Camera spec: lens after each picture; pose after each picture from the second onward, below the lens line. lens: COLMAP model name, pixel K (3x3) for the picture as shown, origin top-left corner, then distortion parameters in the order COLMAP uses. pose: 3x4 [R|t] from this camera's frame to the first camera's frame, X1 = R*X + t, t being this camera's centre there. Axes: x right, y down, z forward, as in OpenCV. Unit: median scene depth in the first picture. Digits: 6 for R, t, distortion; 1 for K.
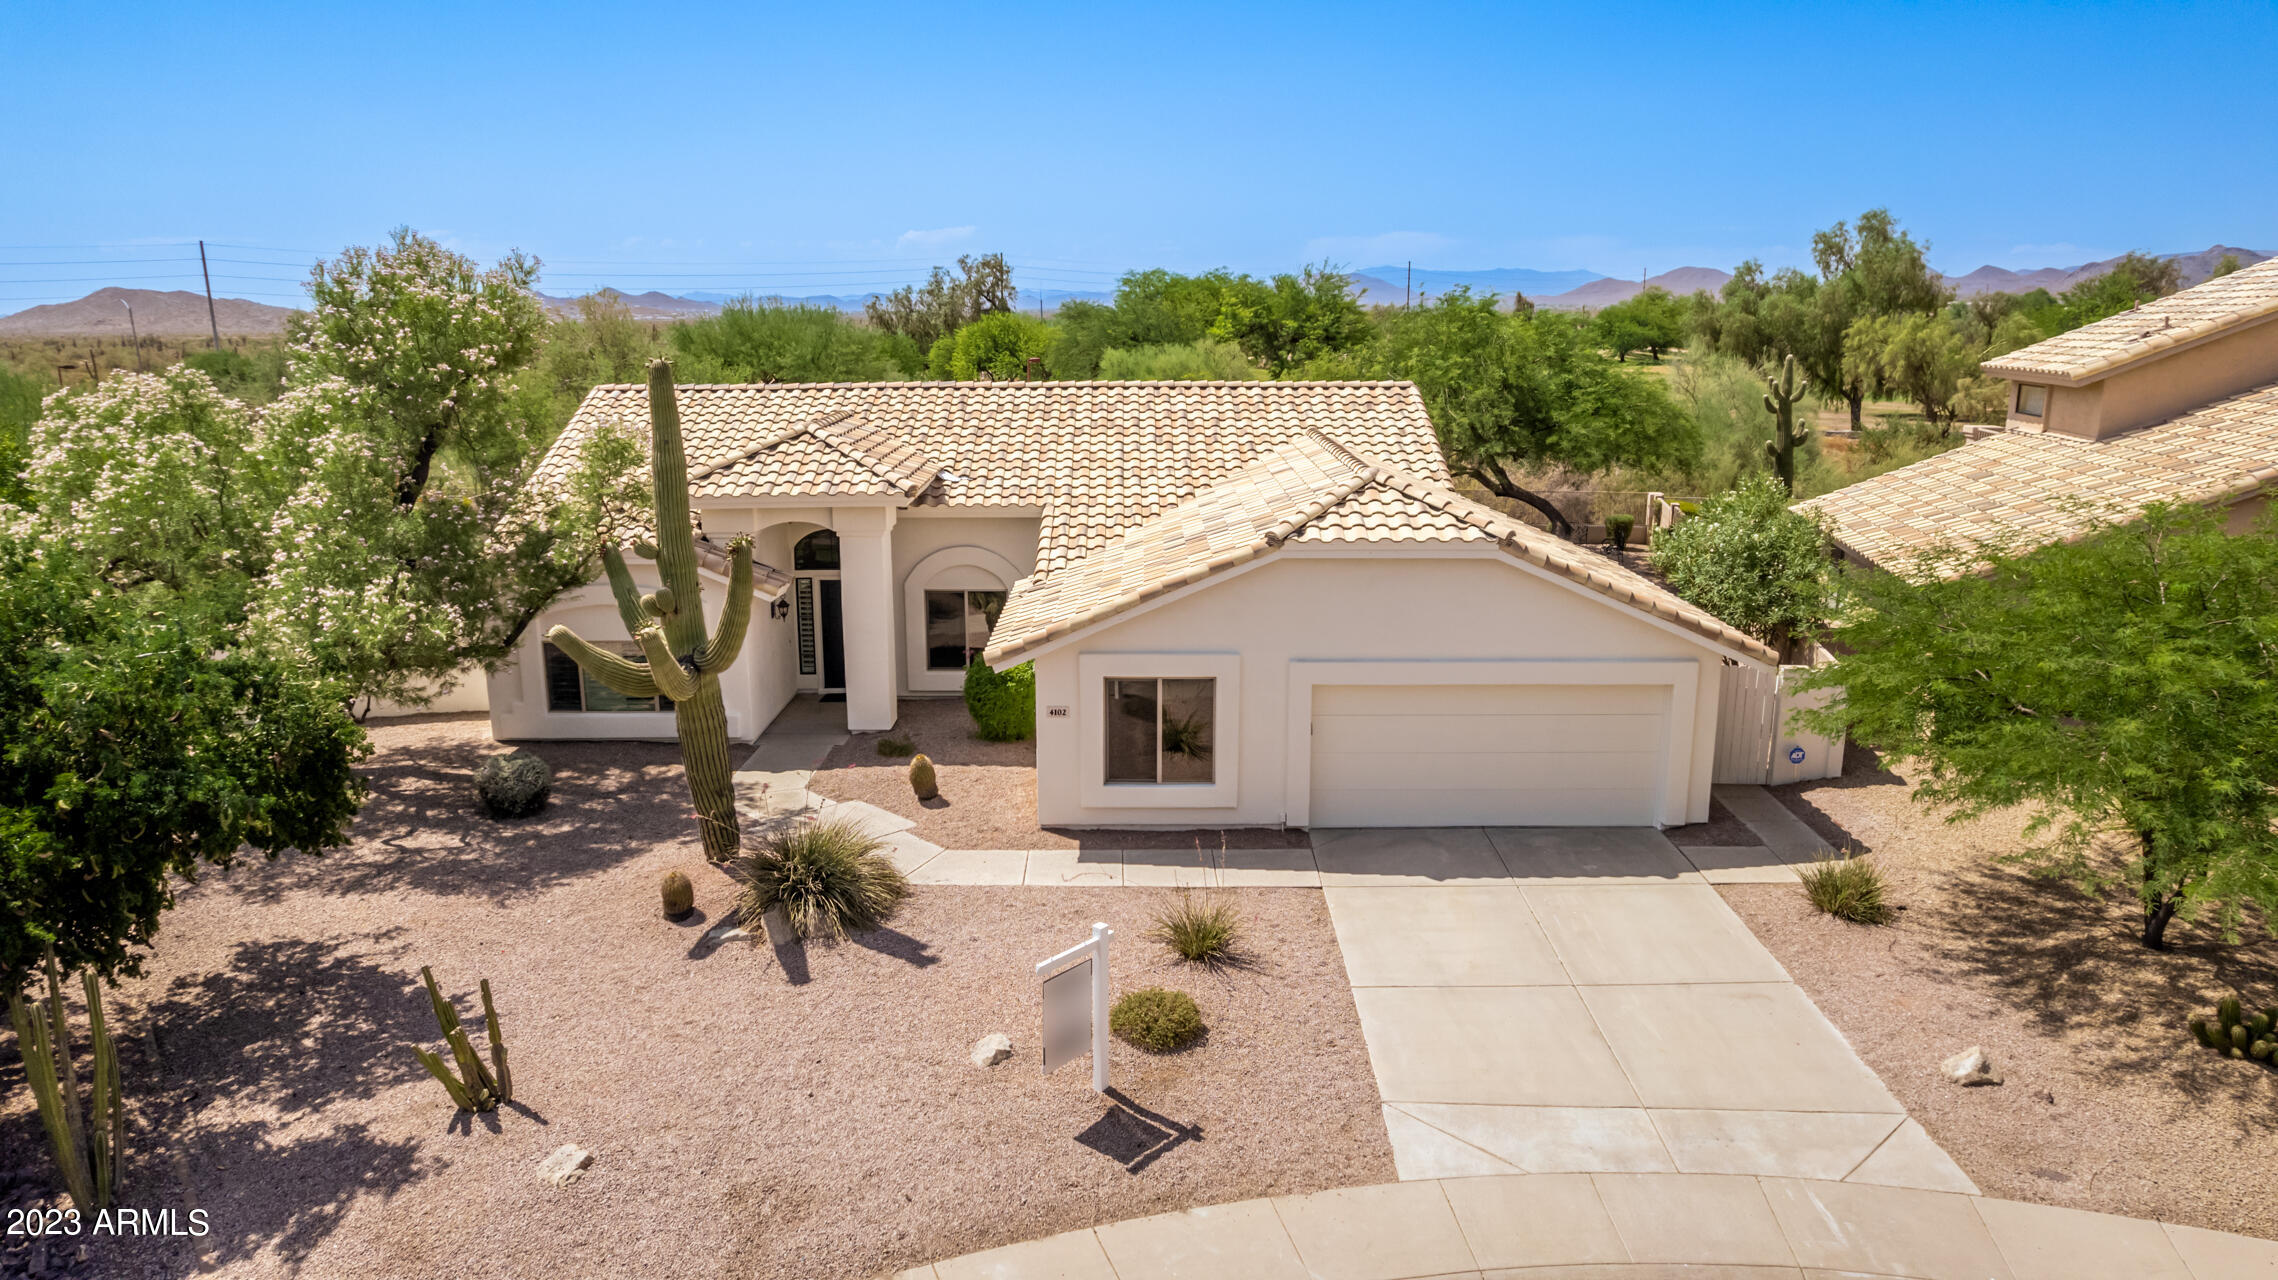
lens RADIAL K [[1464.9, 0, 1139.0], [0, 1464.9, 640.0], [0, 0, 1]] dist [-0.081191, 0.072694]
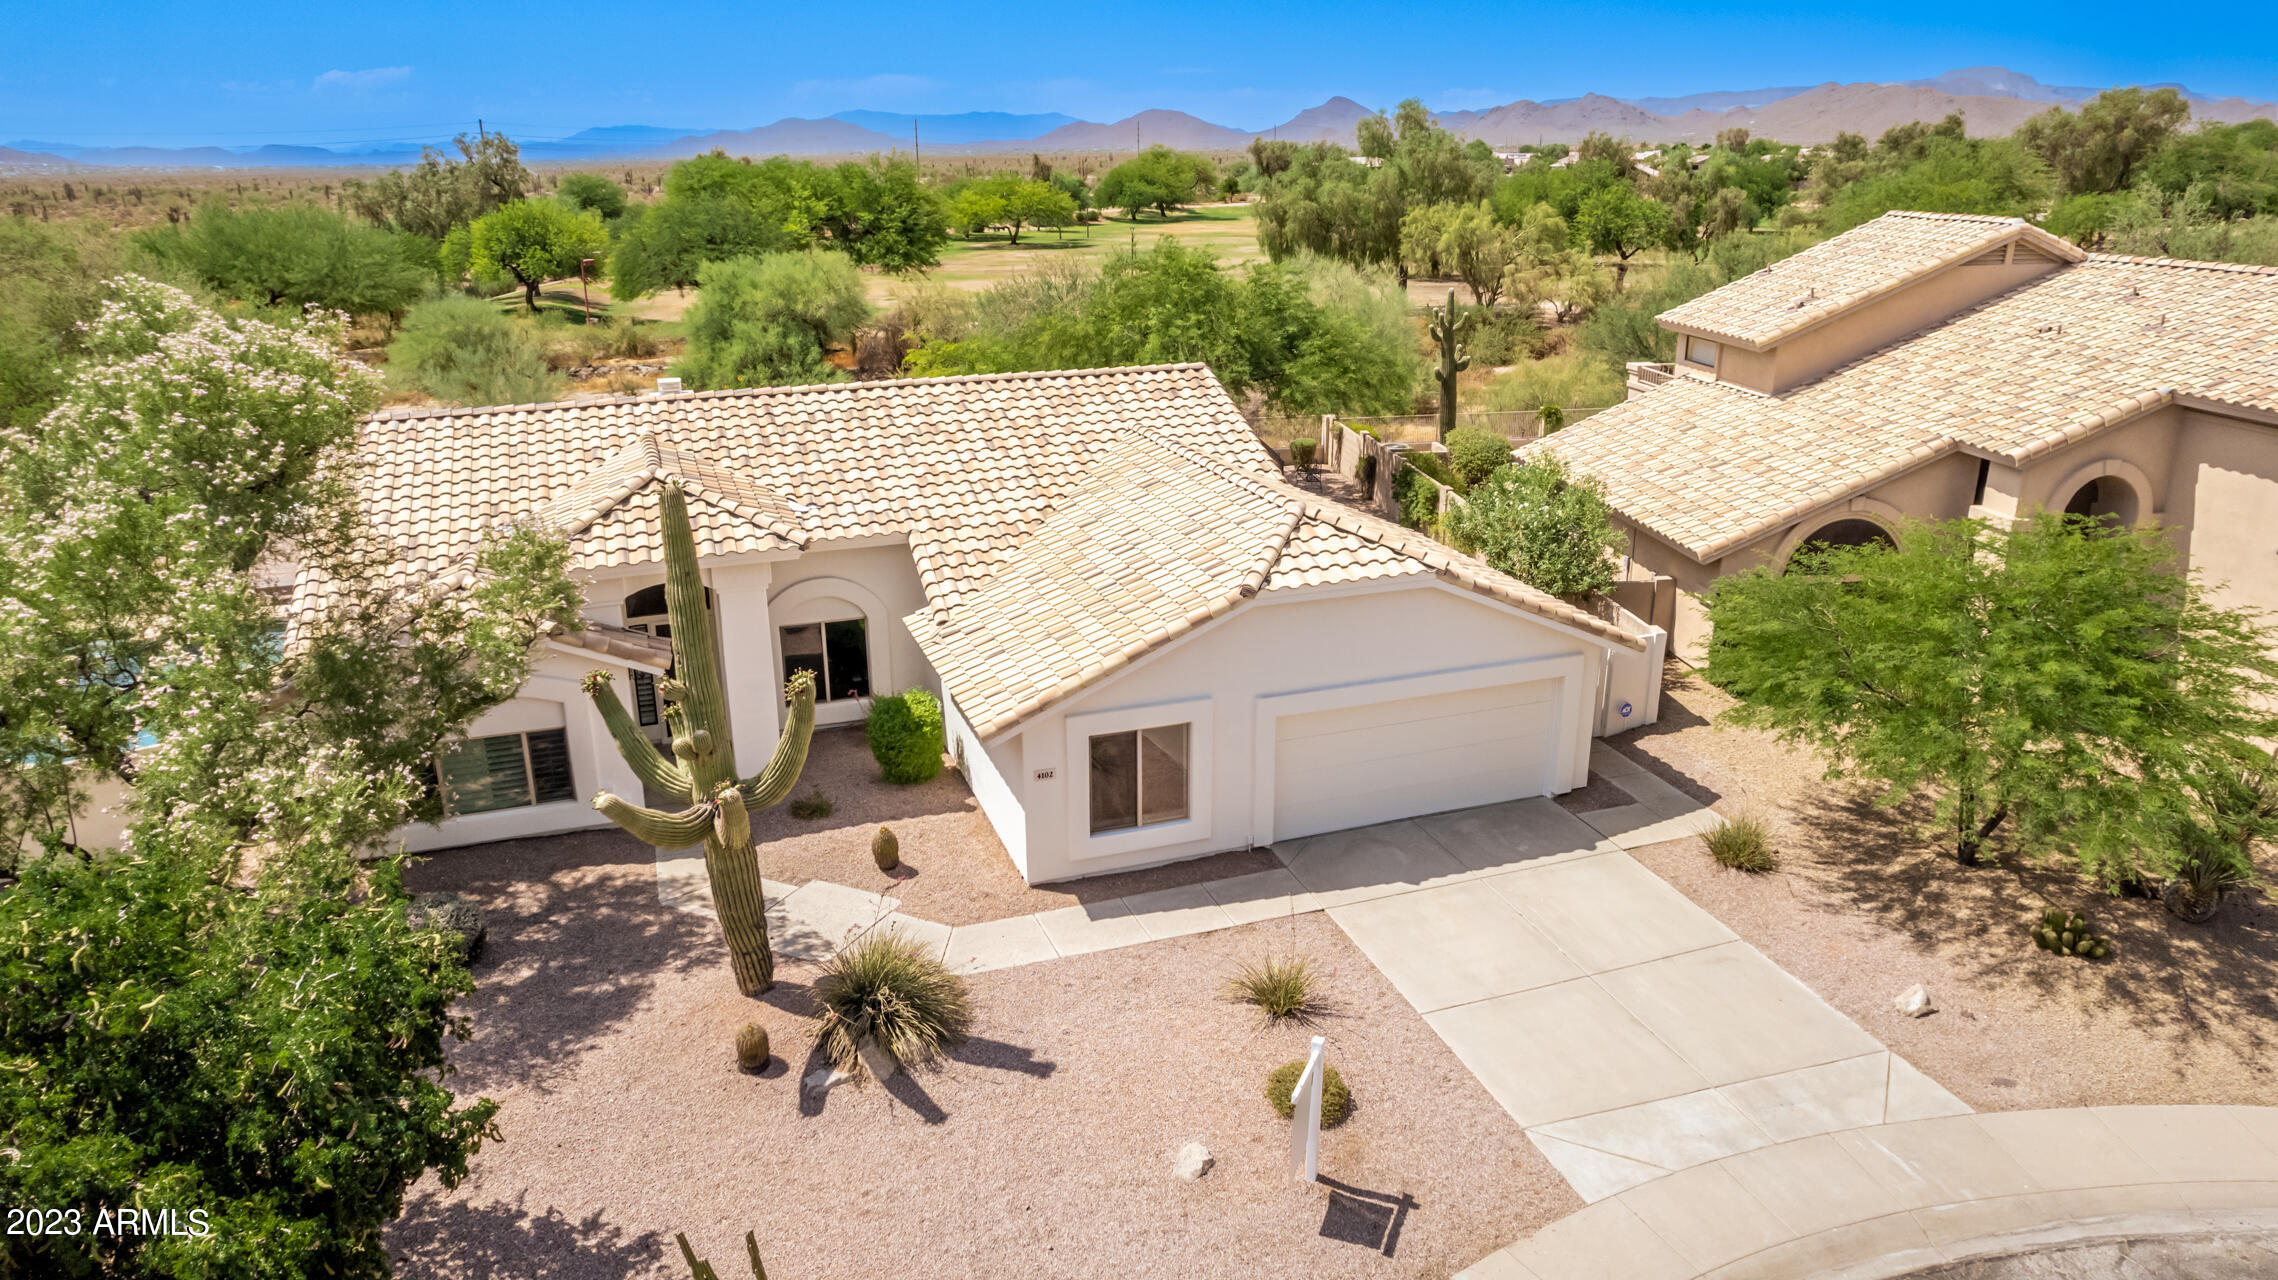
lens RADIAL K [[1464.9, 0, 1139.0], [0, 1464.9, 640.0], [0, 0, 1]] dist [-0.081191, 0.072694]
pose [[0.940545, -0.112381, 0.320540, -0.313006], [0.079554, 0.990317, 0.113773, -0.155527], [-0.330222, -0.081508, 0.940378, 0.038804]]
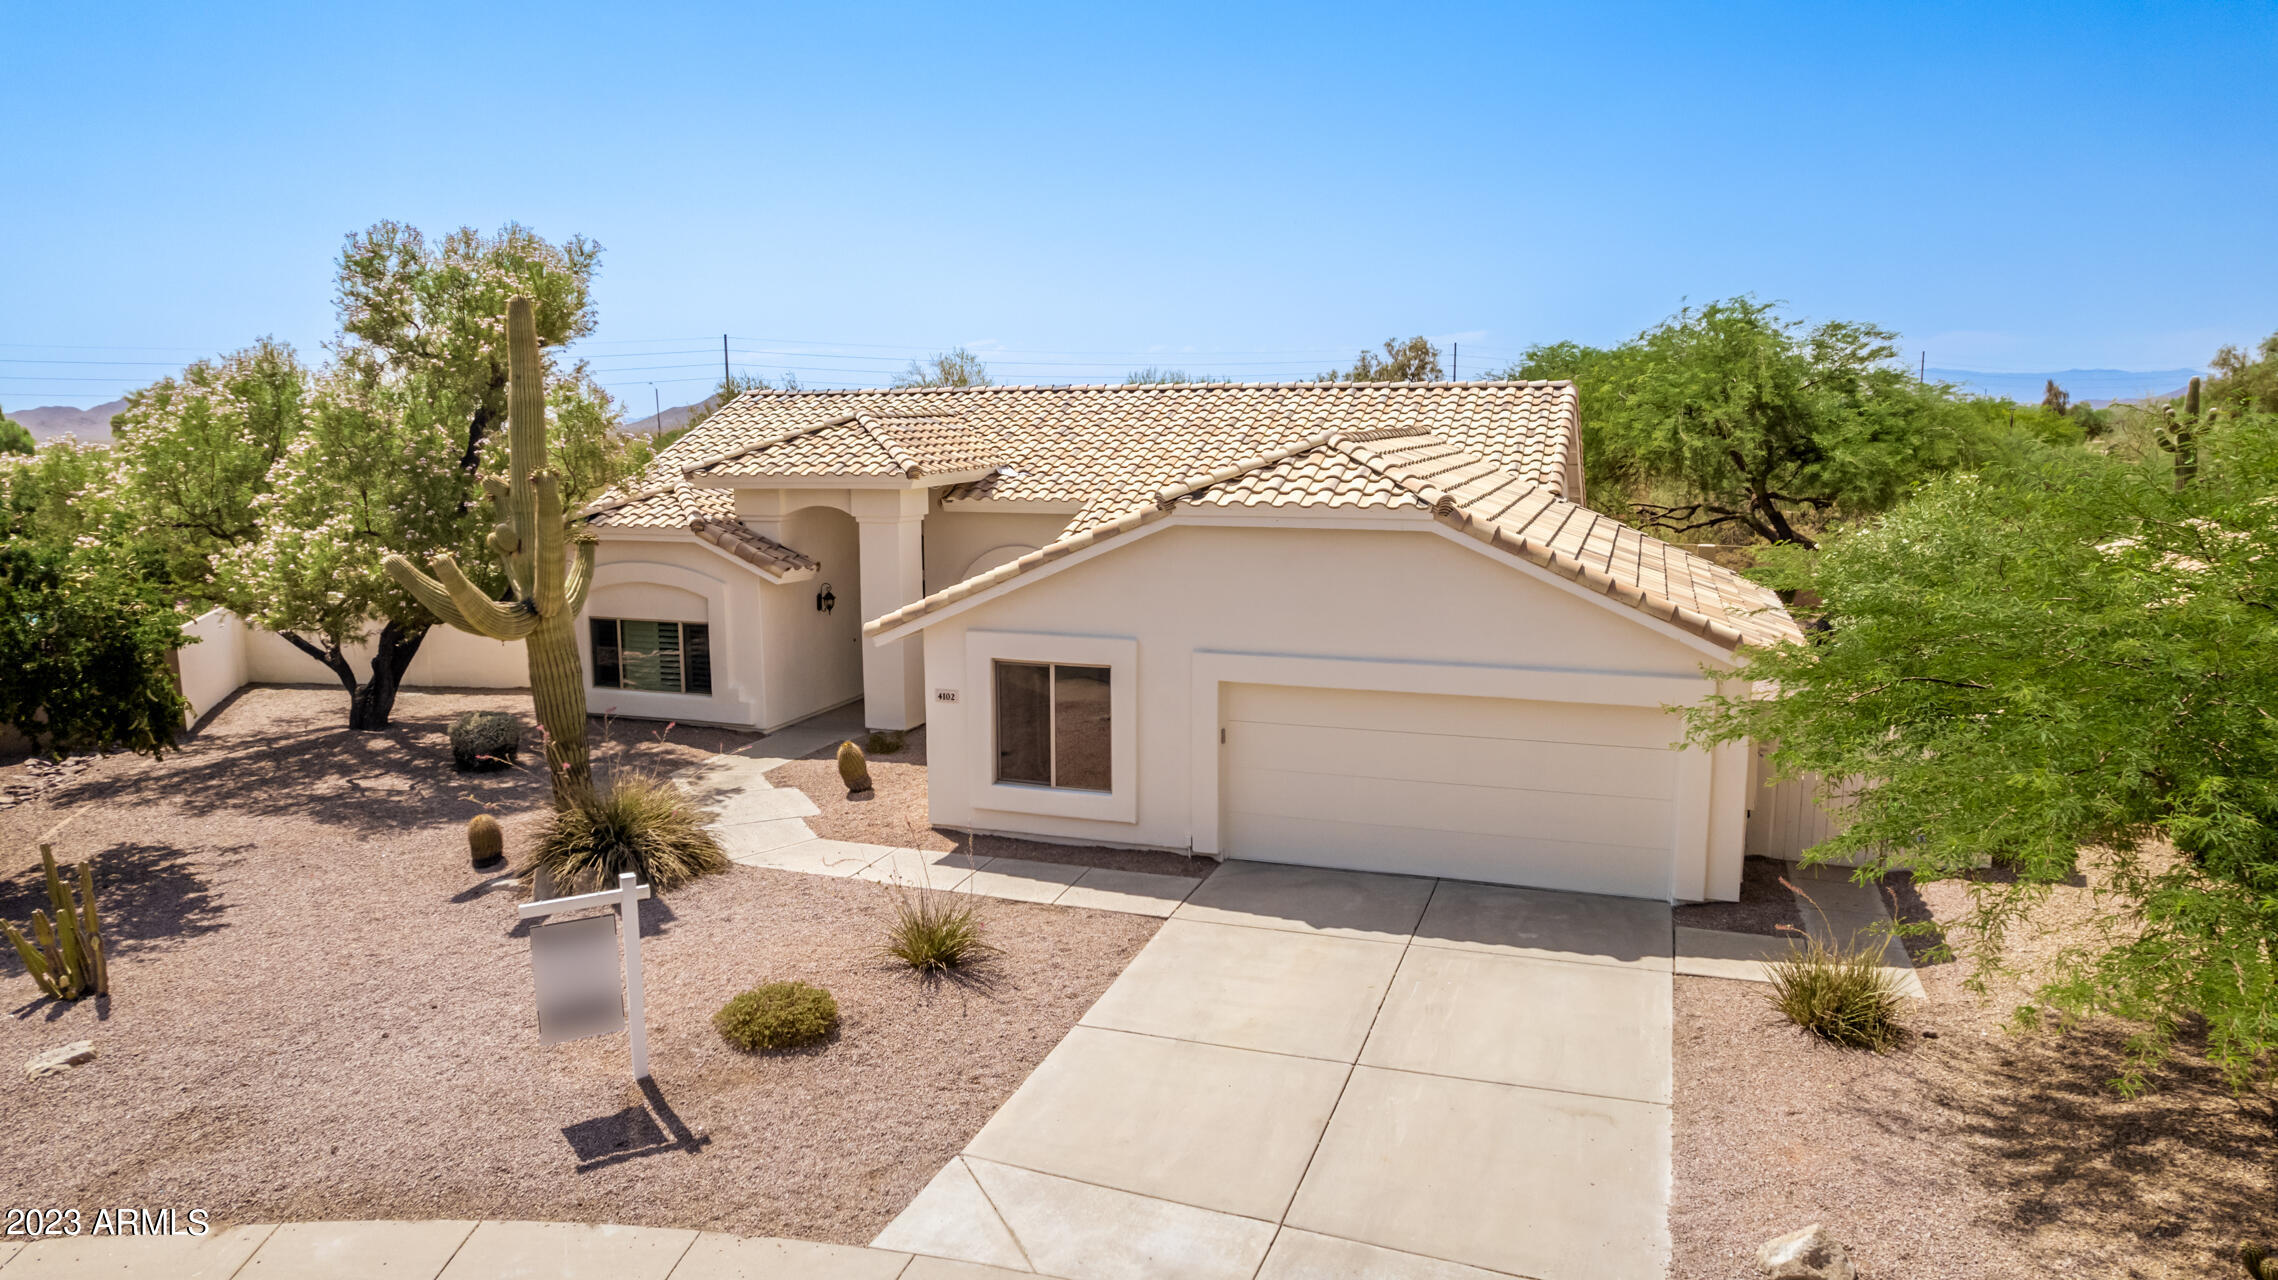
lens RADIAL K [[1464.9, 0, 1139.0], [0, 1464.9, 640.0], [0, 0, 1]] dist [-0.081191, 0.072694]
pose [[0.943553, 0.048549, -0.327644, 0.351233], [-0.071495, 0.995733, -0.058349, 0.059850], [0.323413, 0.078481, 0.942998, 0.200451]]
